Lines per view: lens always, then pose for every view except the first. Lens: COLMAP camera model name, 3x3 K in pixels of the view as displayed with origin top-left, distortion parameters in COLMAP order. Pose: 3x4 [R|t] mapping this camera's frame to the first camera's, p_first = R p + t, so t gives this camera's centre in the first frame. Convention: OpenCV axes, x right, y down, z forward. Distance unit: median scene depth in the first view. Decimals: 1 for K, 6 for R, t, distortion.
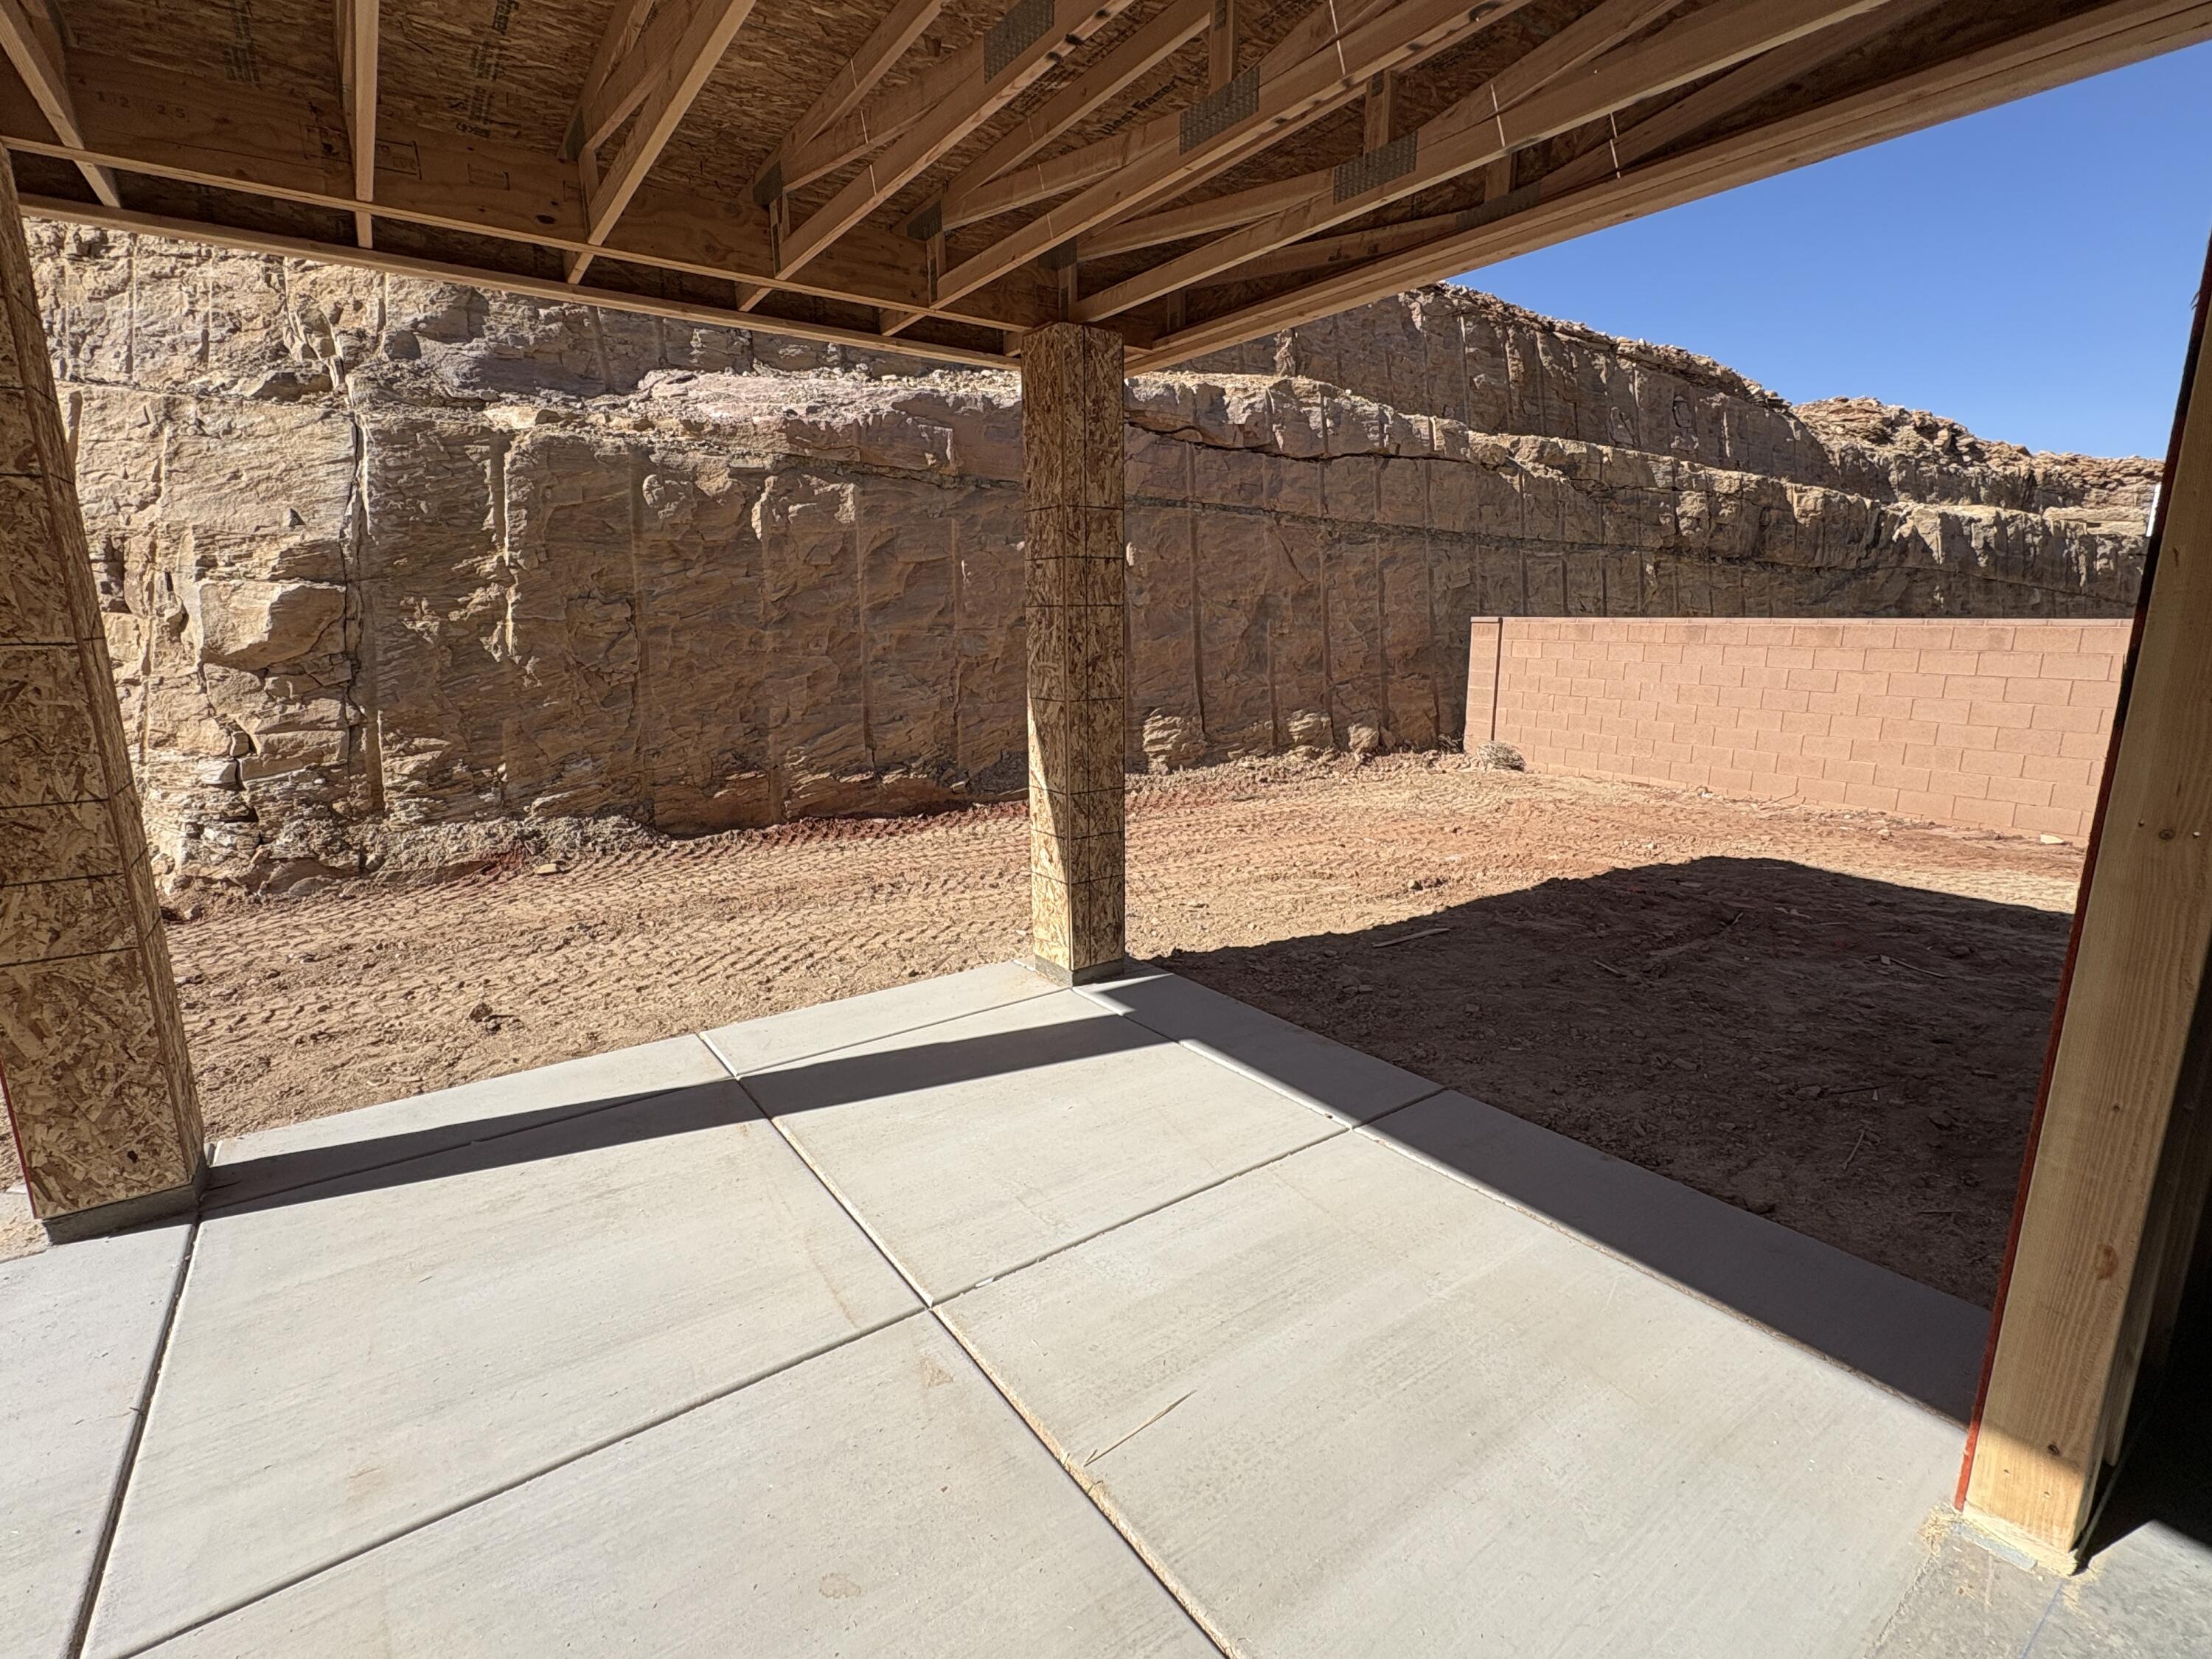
lens RADIAL K [[1022.4, 0, 1112.6], [0, 1022.4, 824.8], [0, 0, 1]] dist [0.000422, 0.000833]
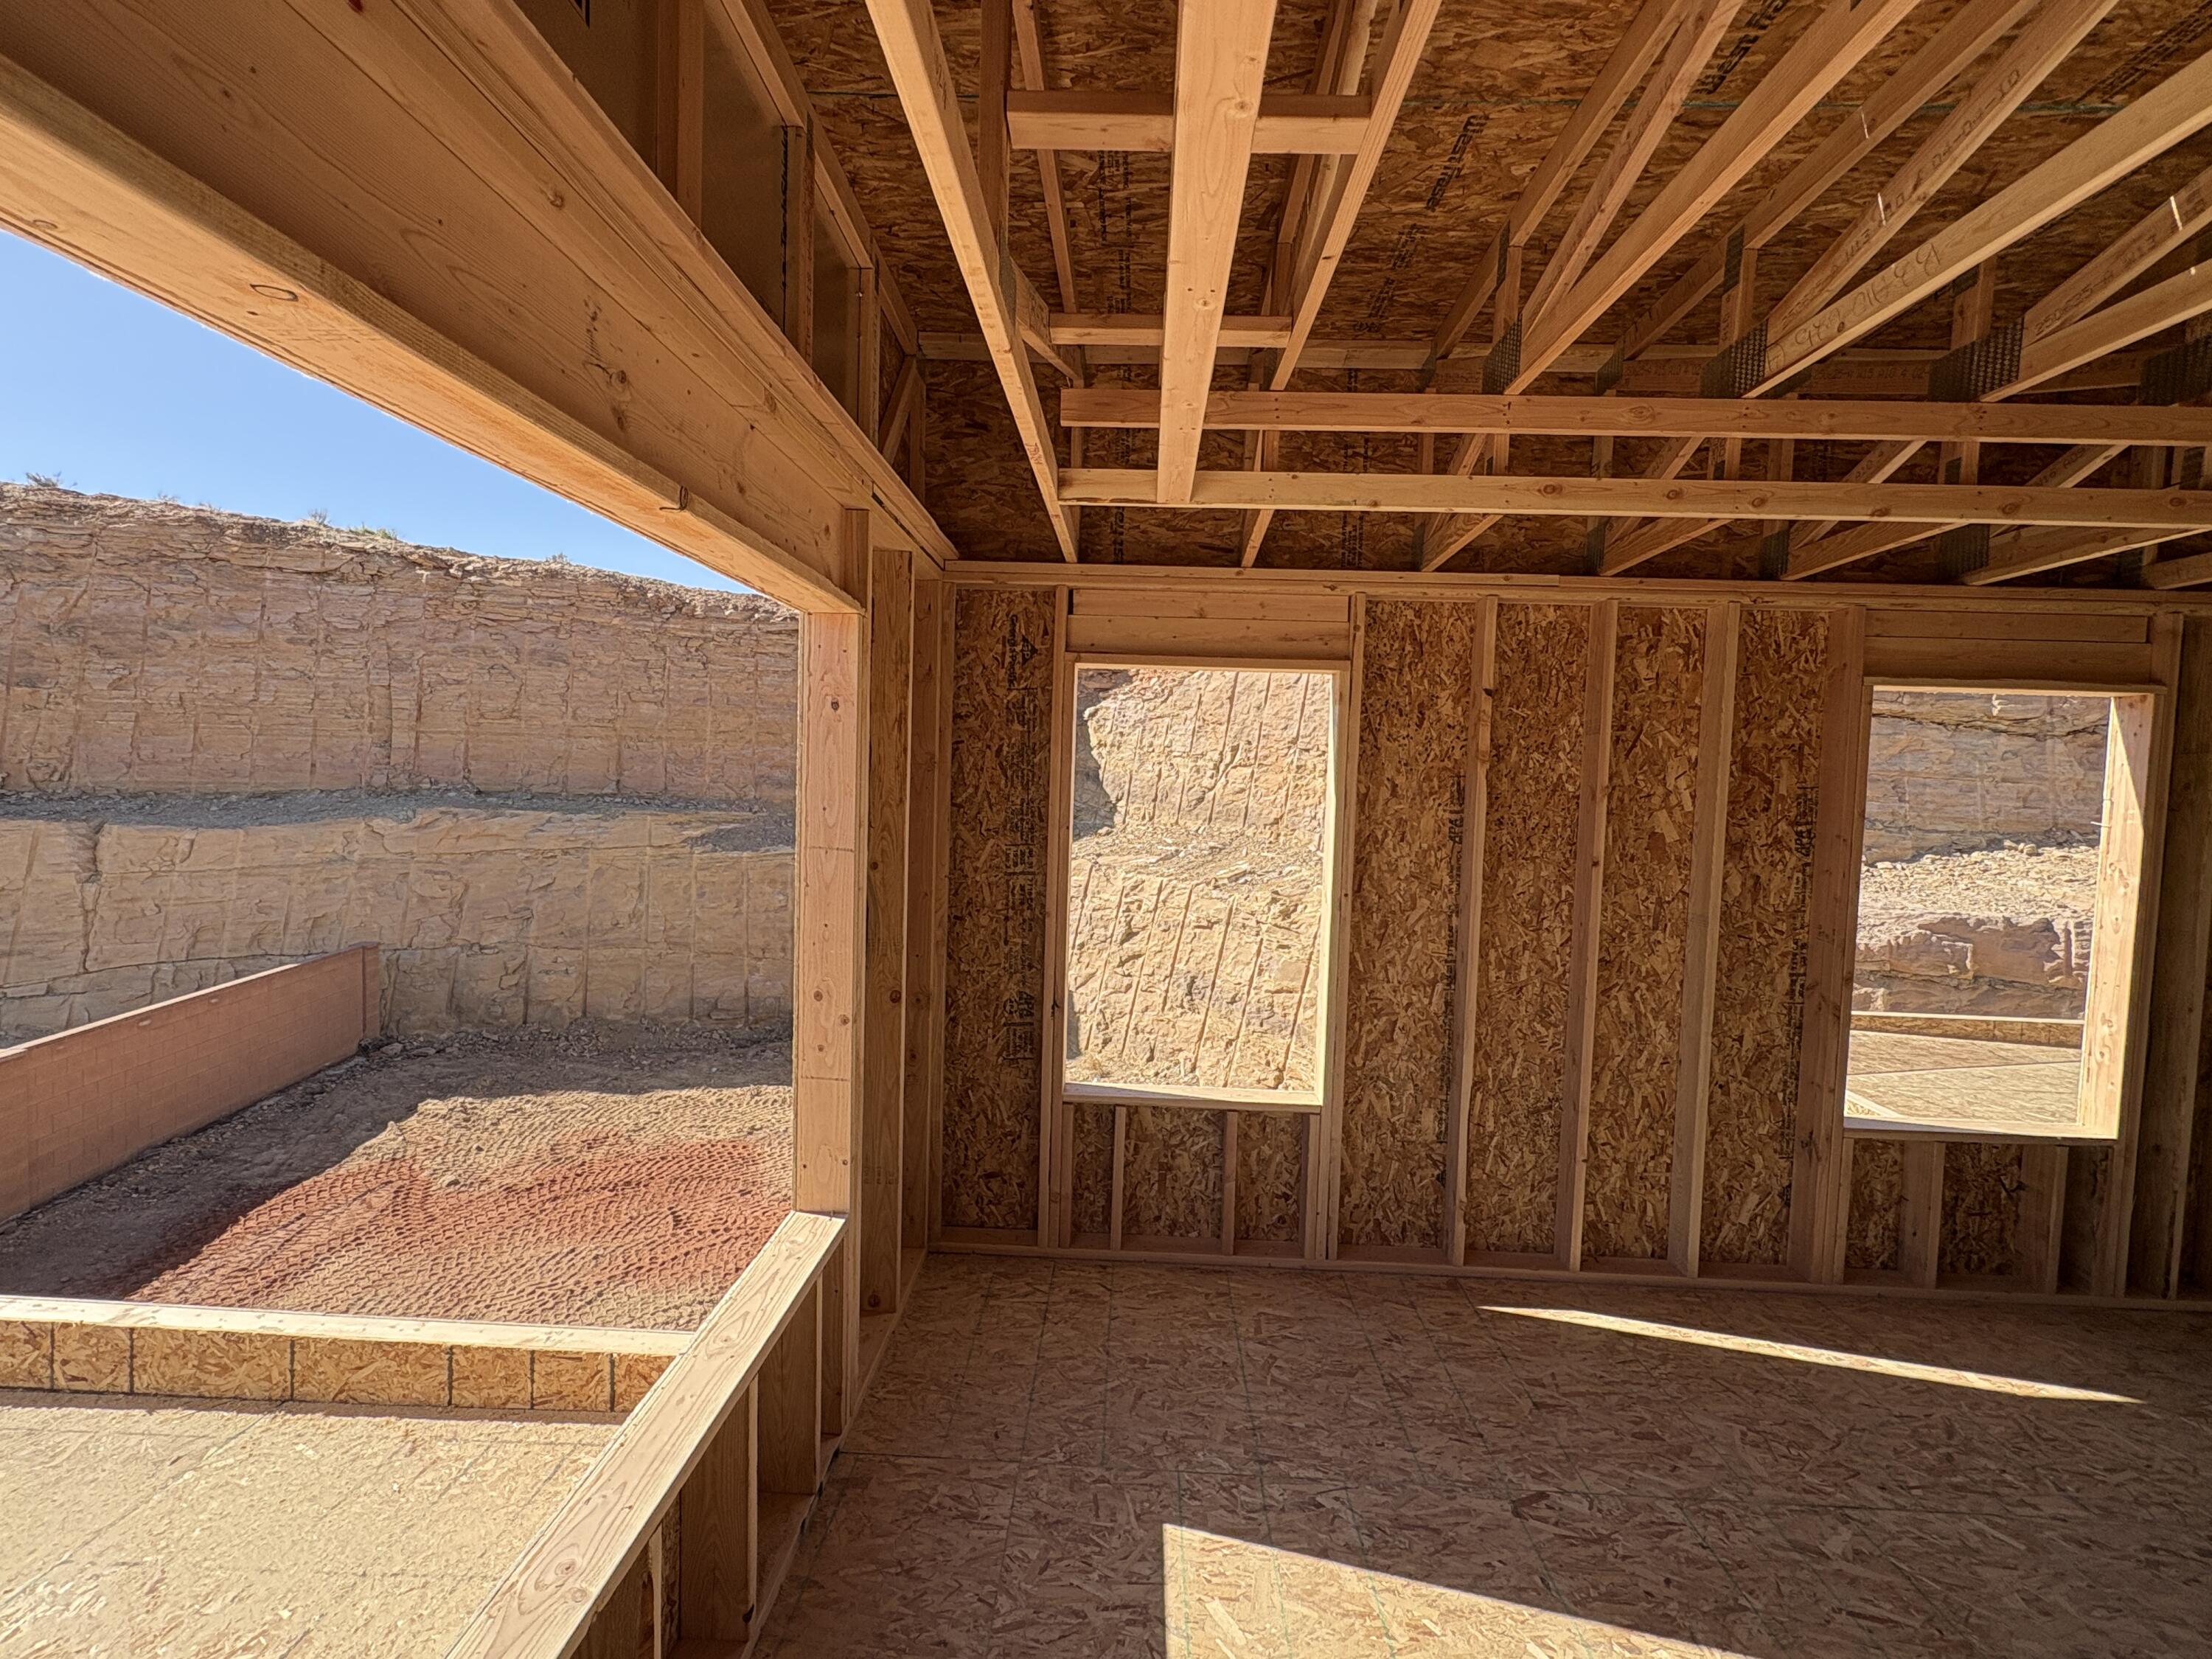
lens RADIAL K [[1025.8, 0, 1099.6], [0, 1025.8, 829.0], [0, 0, 1]] dist [0.002426, 0.000570]
pose [[0.788566, 0.061962, -0.611821, -0.278562], [-0.159478, 0.981478, -0.106150, -0.255484], [0.593912, 0.181278, 0.783841, -0.777270]]
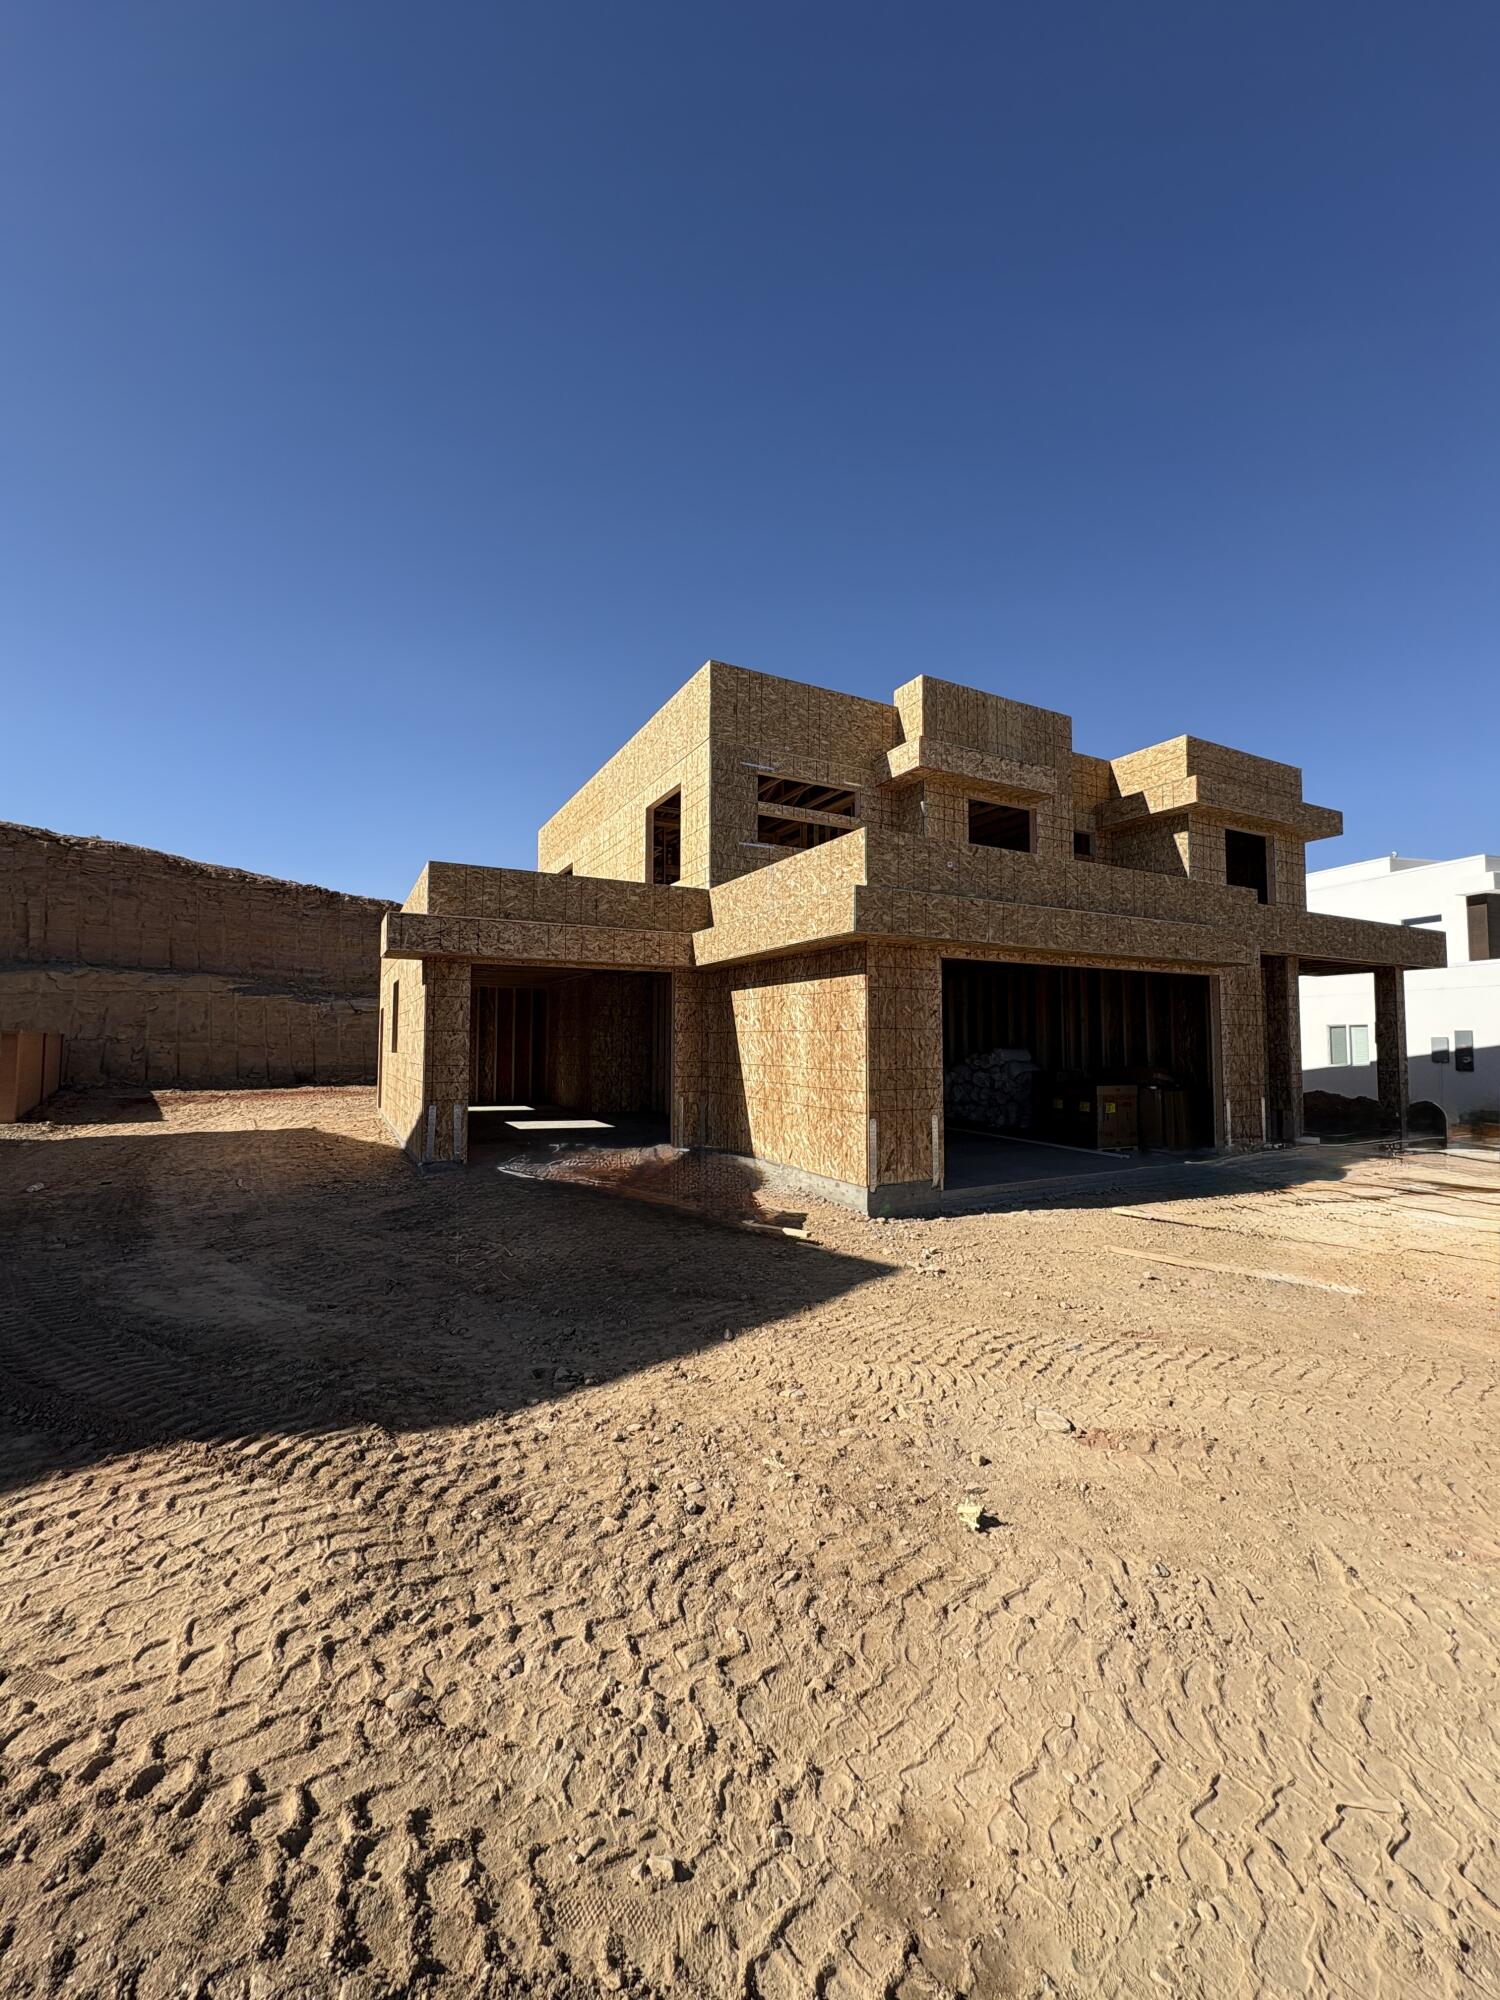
lens RADIAL K [[791.5, 0, 750.0], [0, 791.5, 1000.0], [0, 0, 1]] dist [0.001144, -0.000037]
pose [[0.990802, -0.002560, -0.135296, 0.360434], [-0.032306, 0.966437, -0.254865, 0.583784], [0.131407, 0.256891, 0.957465, -2.658466]]
